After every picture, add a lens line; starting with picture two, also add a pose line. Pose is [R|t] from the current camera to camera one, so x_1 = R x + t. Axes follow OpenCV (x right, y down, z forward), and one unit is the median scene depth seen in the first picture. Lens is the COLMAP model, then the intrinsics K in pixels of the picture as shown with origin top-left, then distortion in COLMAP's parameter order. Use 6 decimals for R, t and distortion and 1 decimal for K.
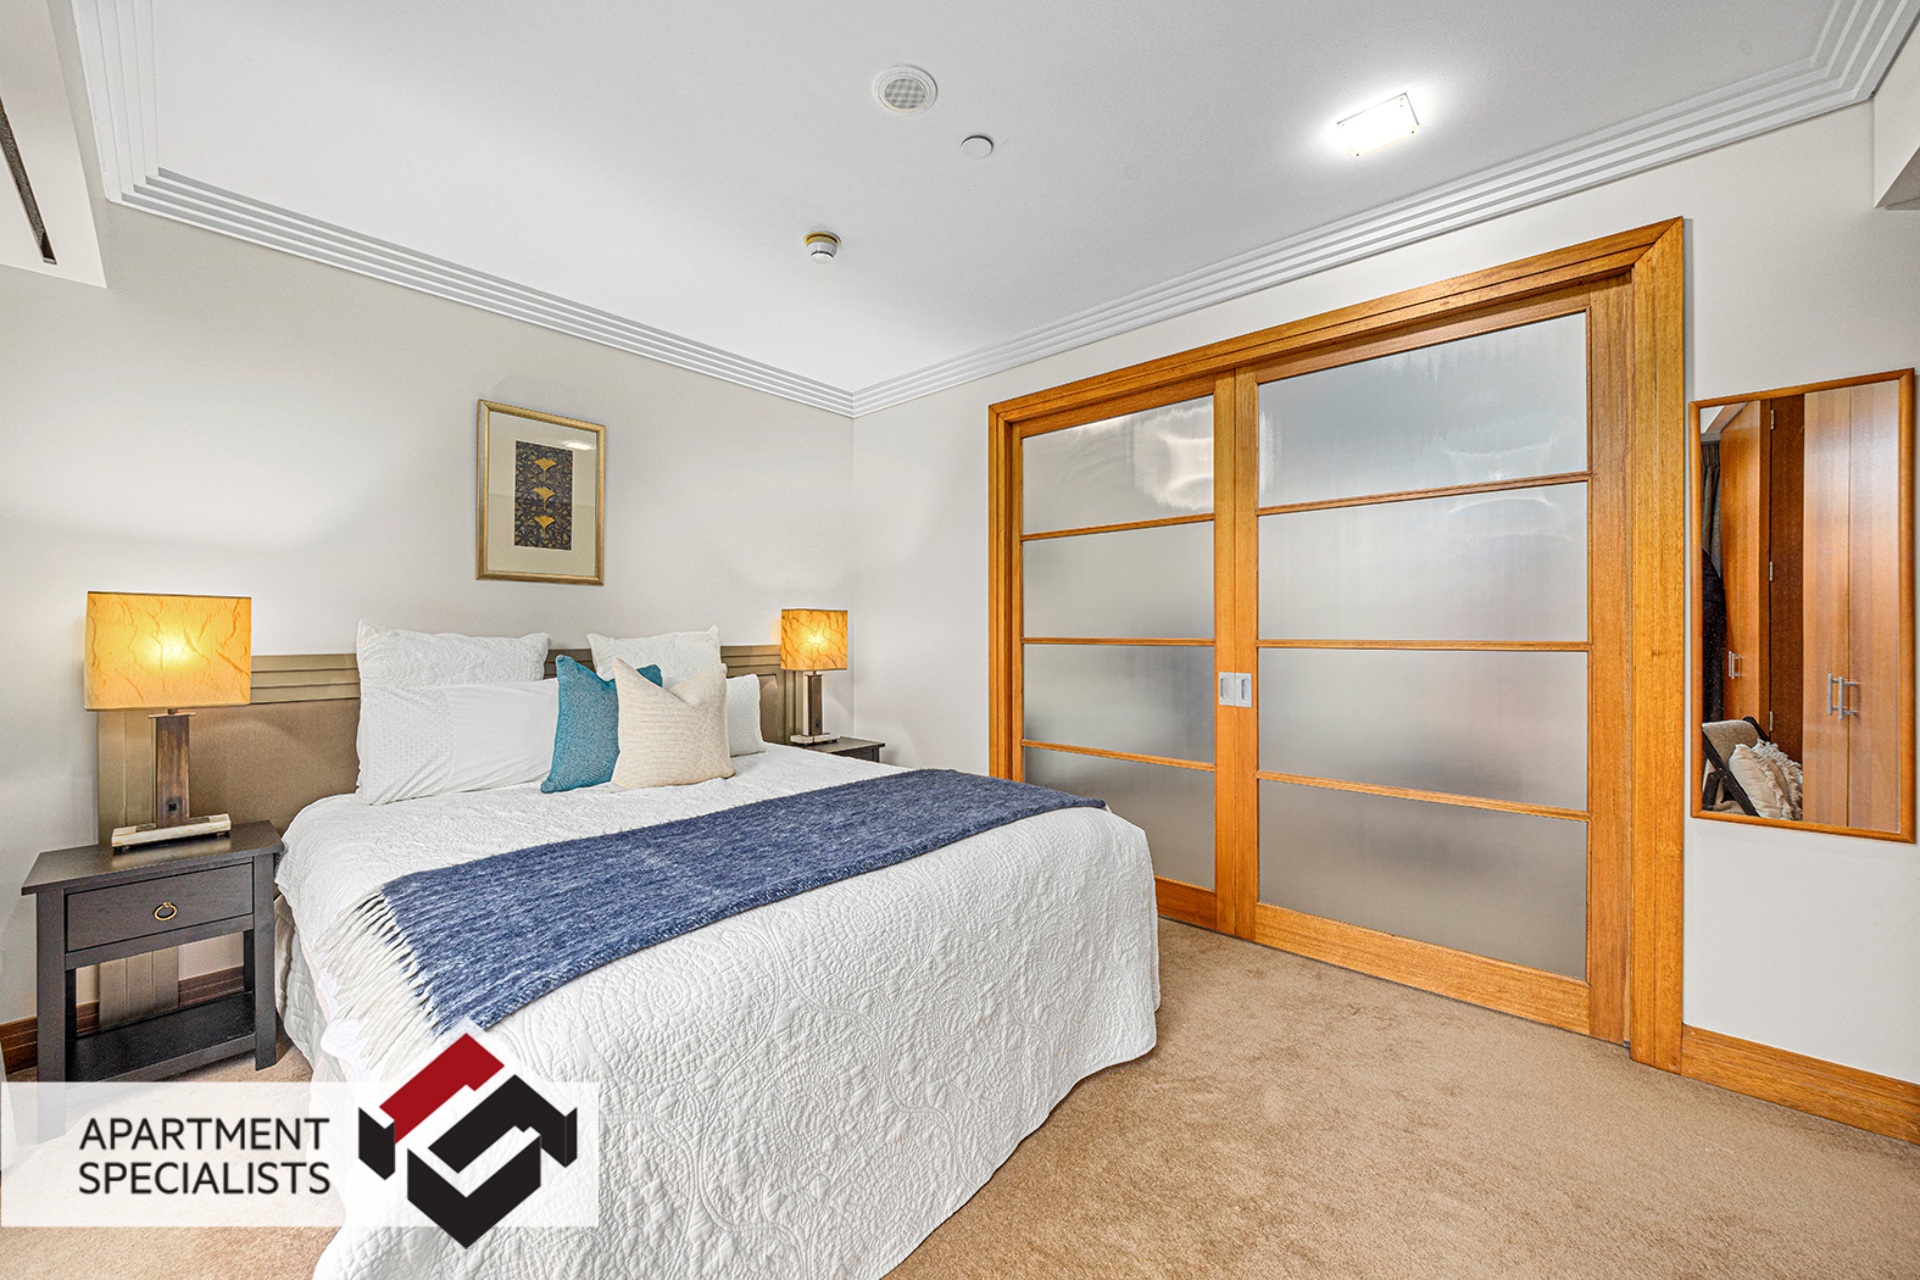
lens RADIAL K [[703.1, 0, 946.8], [0, 703.1, 625.5], [0, 0, 1]] dist [-0.009103, -0.000032]
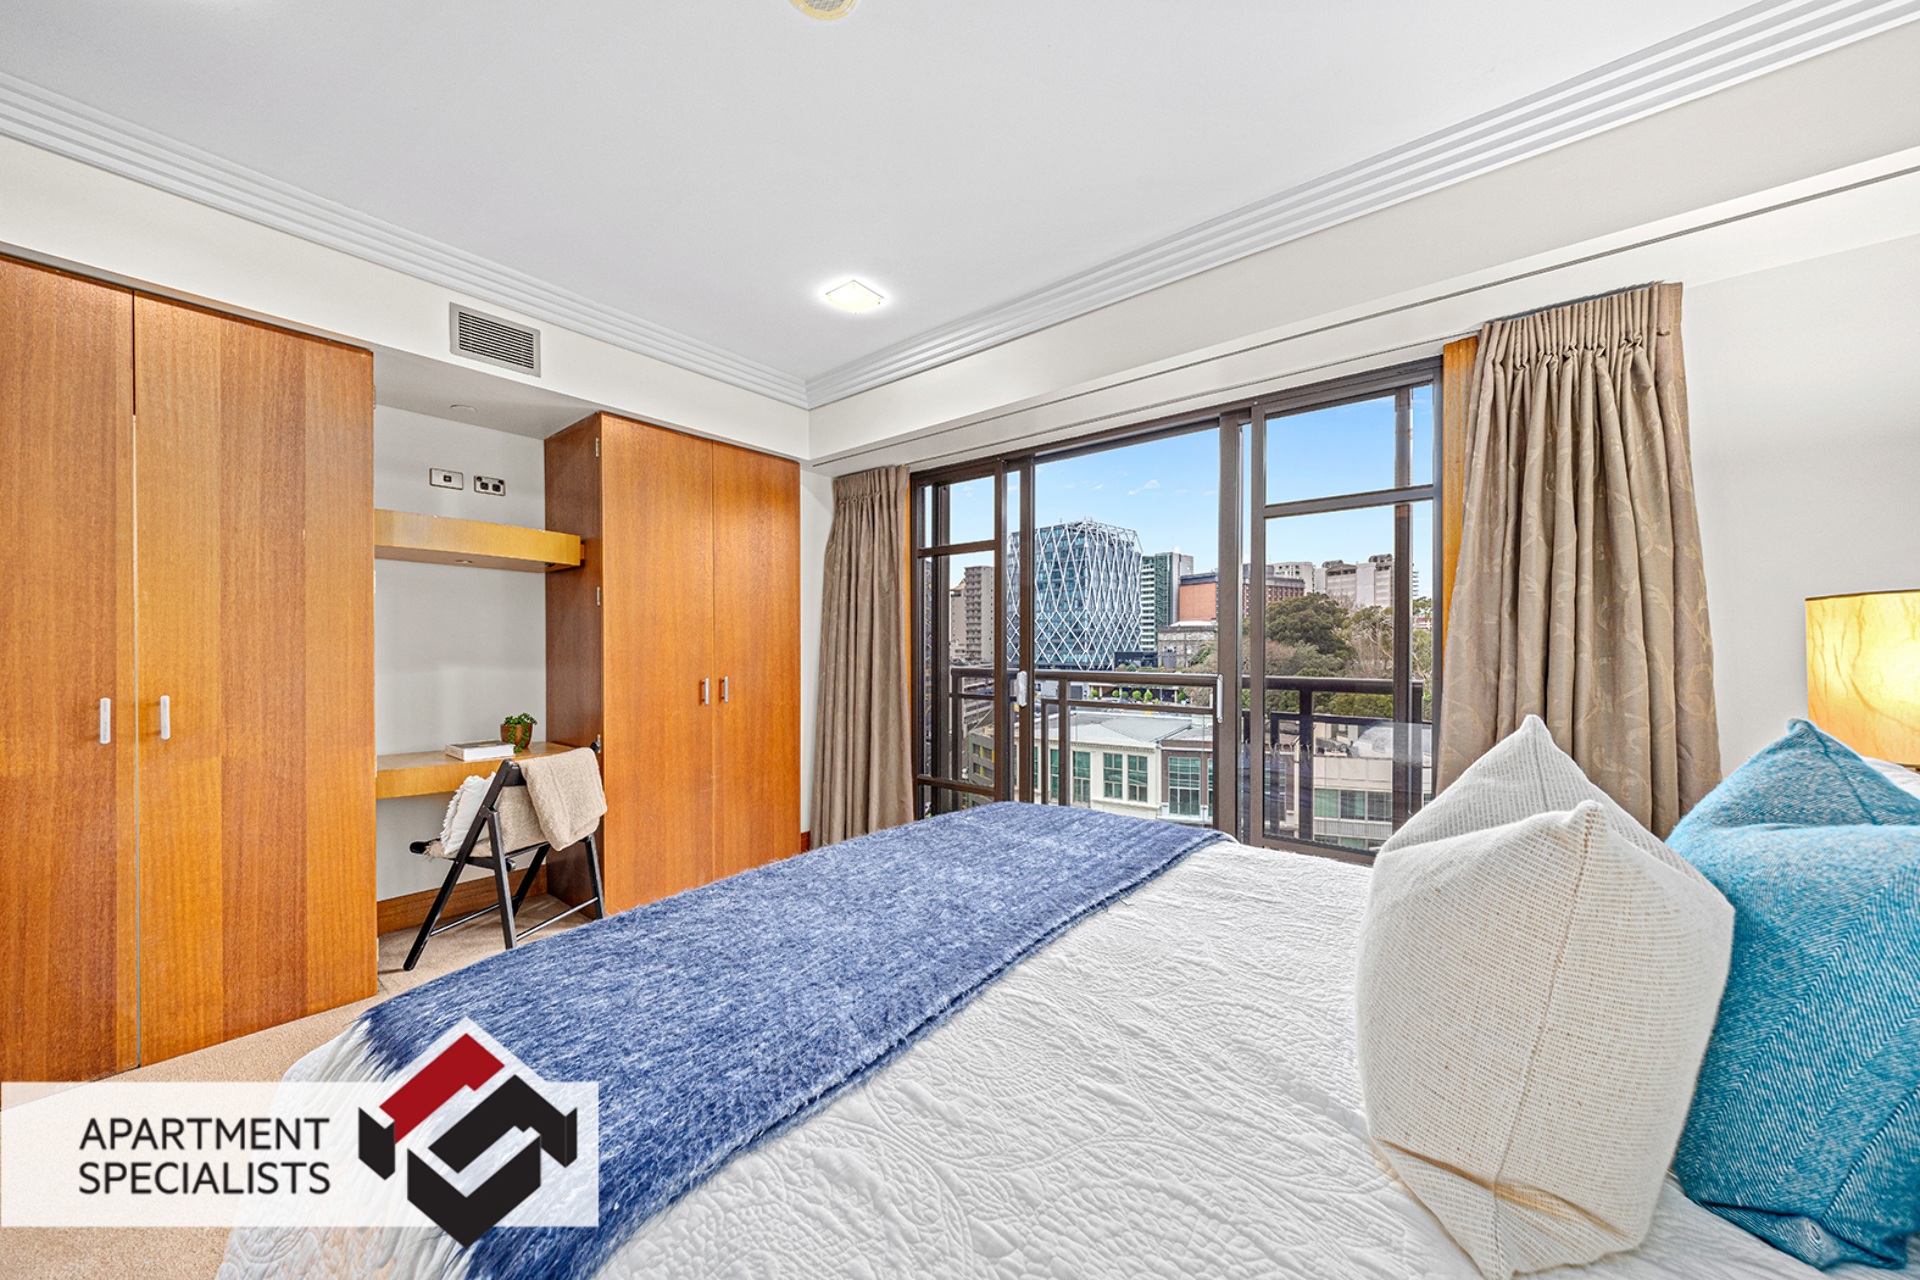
lens RADIAL K [[661.7, 0, 952.9], [0, 661.7, 648.5], [0, 0, 1]] dist [-0.000377, -0.003930]
pose [[-0.999055, 0.000901, -0.043458, -0.158104], [0.001009, 0.999996, -0.002467, 0.010436], [0.043455, -0.002509, -0.999052, 1.581418]]
